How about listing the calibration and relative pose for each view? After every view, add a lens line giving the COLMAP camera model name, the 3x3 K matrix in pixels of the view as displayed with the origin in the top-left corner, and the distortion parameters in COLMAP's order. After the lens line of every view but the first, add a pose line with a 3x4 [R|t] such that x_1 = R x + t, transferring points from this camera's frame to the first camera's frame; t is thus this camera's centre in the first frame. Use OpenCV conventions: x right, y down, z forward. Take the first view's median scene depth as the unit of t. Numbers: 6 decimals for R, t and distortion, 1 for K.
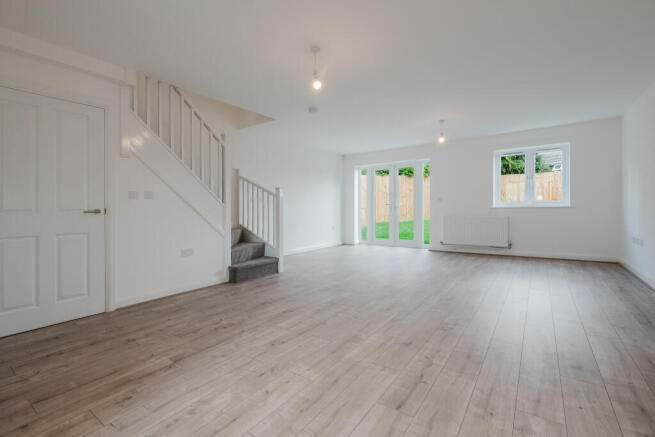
lens RADIAL K [[300.8, 0, 330.1], [0, 300.8, 219.7], [0, 0, 1]] dist [-0.000035, -0.000400]
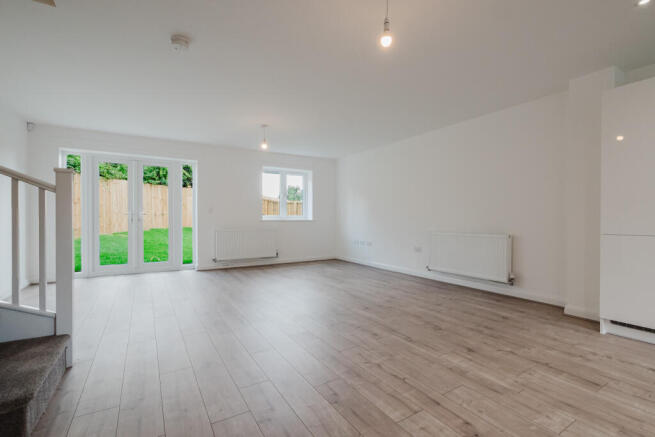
lens RADIAL K [[300.8, 0, 330.1], [0, 300.8, 219.7], [0, 0, 1]] dist [-0.000035, -0.000400]
pose [[0.383606, 0.013792, 0.923394, -0.341172], [0.028990, 0.999216, -0.026967, -0.007692], [-0.923042, 0.037114, 0.382905, 0.396110]]
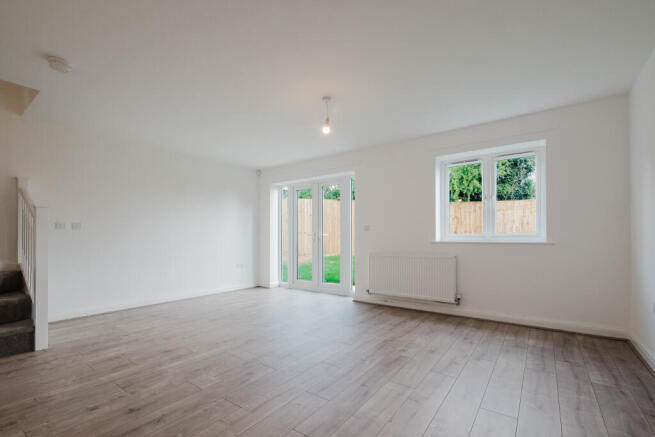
lens RADIAL K [[299.1, 0, 329.3], [0, 299.1, 237.9], [0, 0, 1]] dist [0.000006, -0.000126]
pose [[0.999712, 0.012575, -0.020432, 0.330673], [-0.013280, 0.999308, -0.034740, -0.023633], [0.019981, 0.035001, 0.999188, 0.343283]]
